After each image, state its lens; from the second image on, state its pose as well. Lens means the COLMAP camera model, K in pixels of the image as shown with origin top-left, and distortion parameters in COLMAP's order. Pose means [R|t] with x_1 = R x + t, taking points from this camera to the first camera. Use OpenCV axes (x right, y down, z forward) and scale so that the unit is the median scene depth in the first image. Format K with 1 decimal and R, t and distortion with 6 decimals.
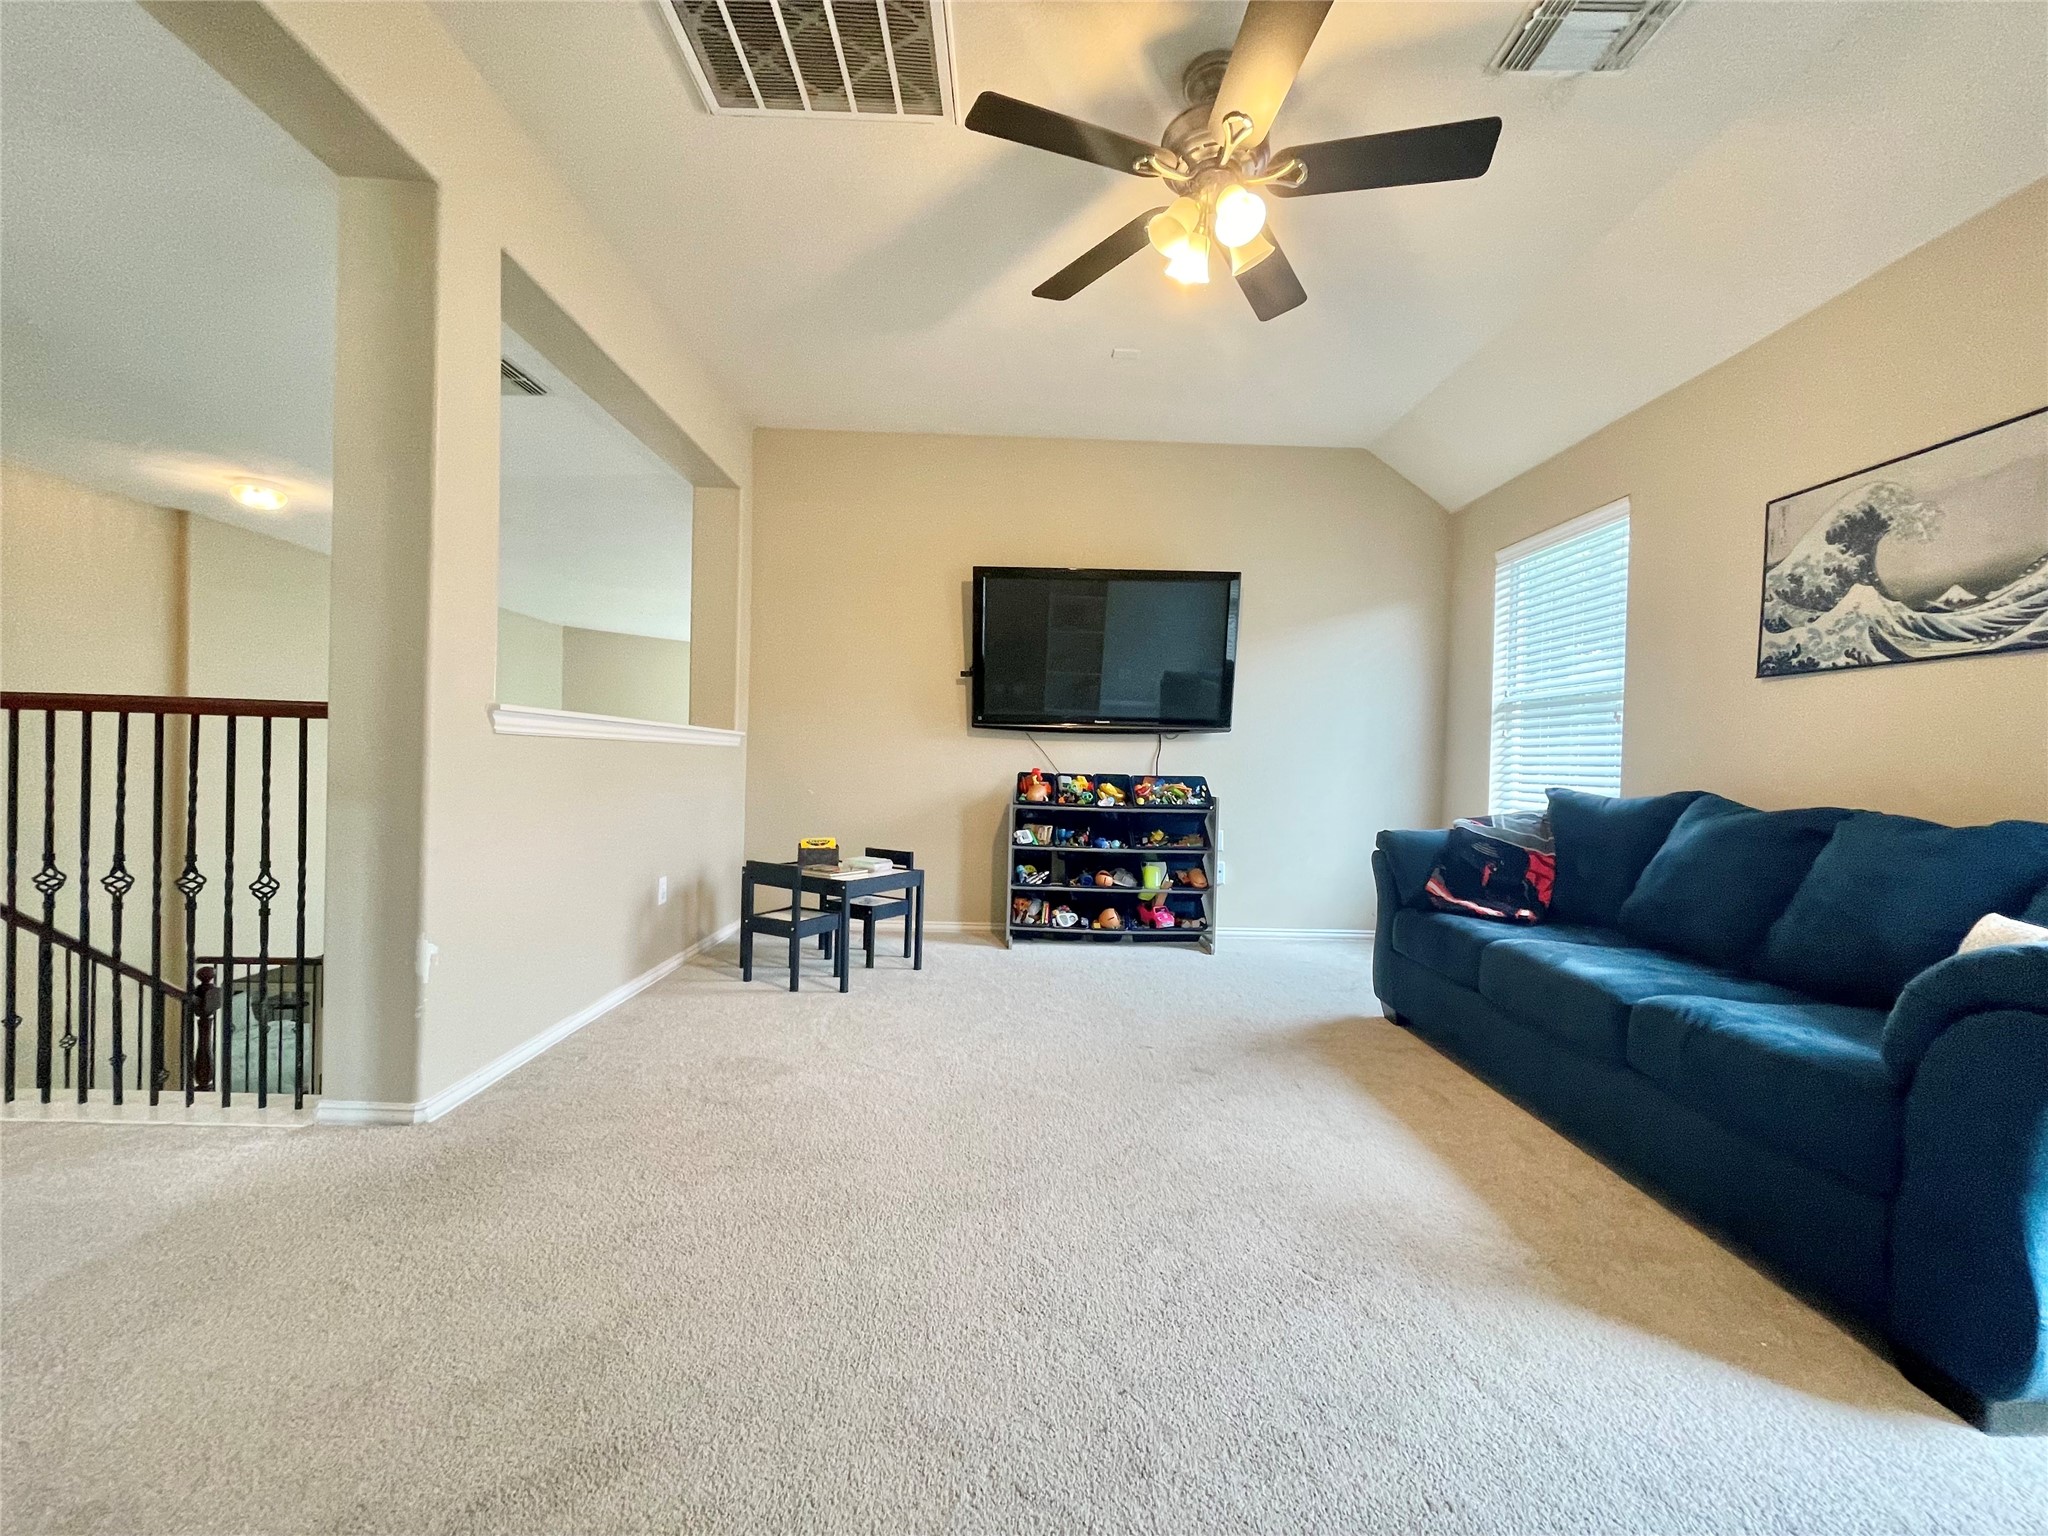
lens RADIAL K [[823.6, 0, 1024.0], [0, 823.6, 768.0], [0, 0, 1]] dist [-0.001264, -0.000120]
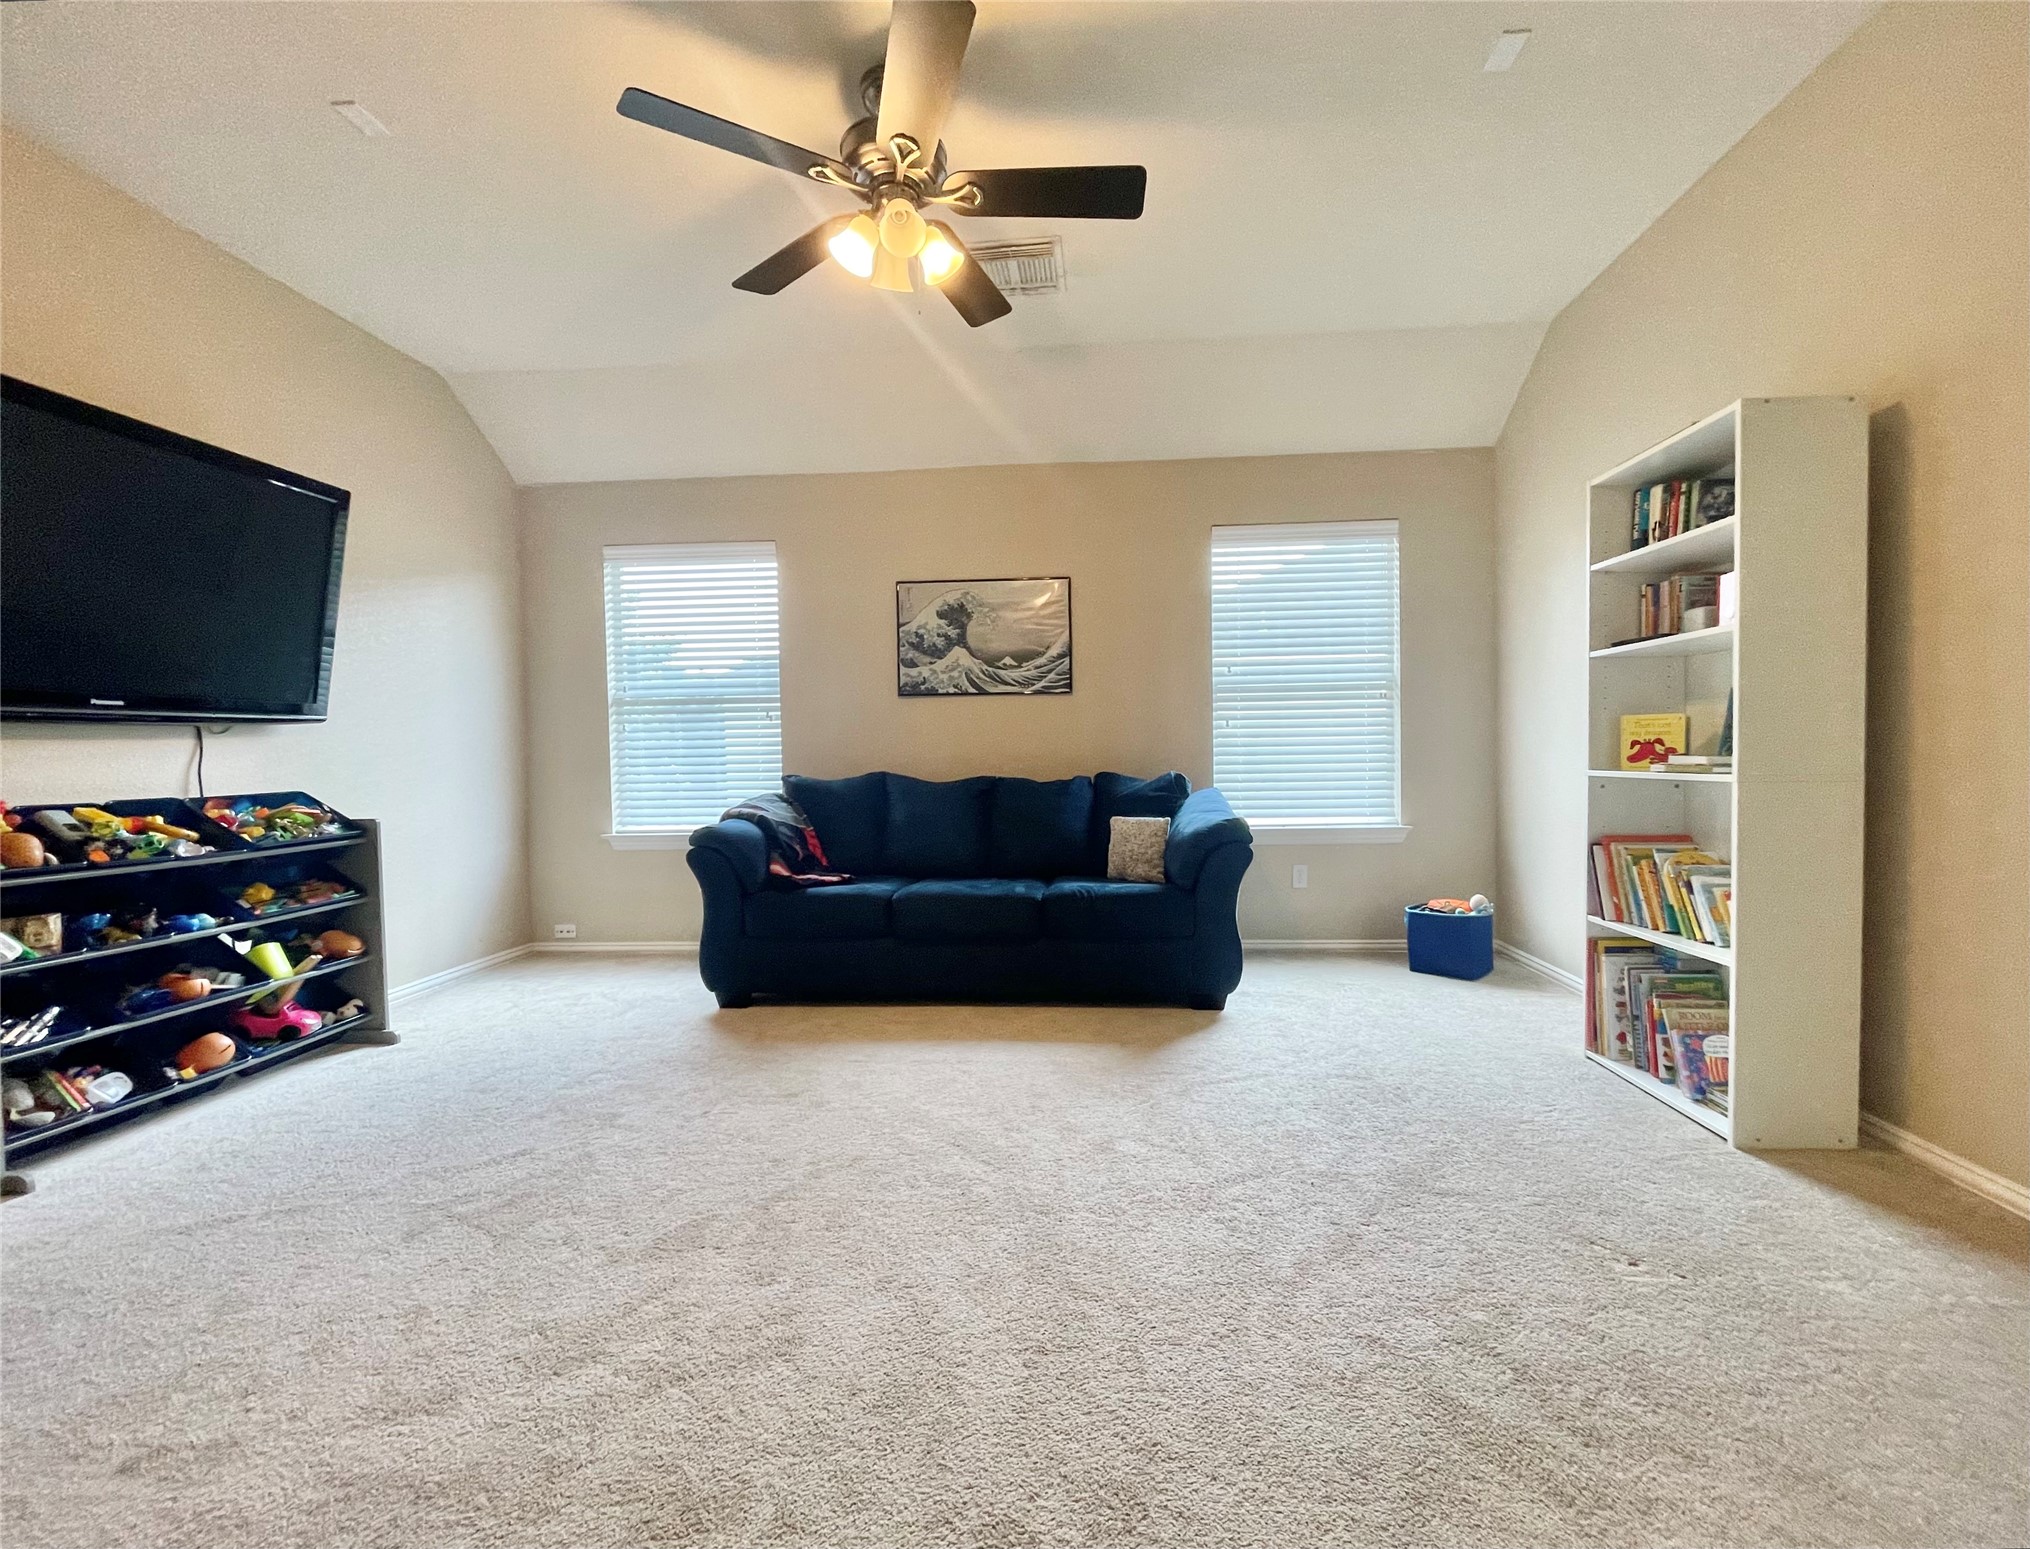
lens RADIAL K [[876.0, 0, 1015.0], [0, 876.0, 774.5], [0, 0, 1]] dist [0.000361, 0.000237]
pose [[0.082947, -0.051772, 0.995208, -0.762872], [0.027140, 0.998397, 0.049675, -0.039816], [-0.996184, 0.022890, 0.084219, 0.680105]]
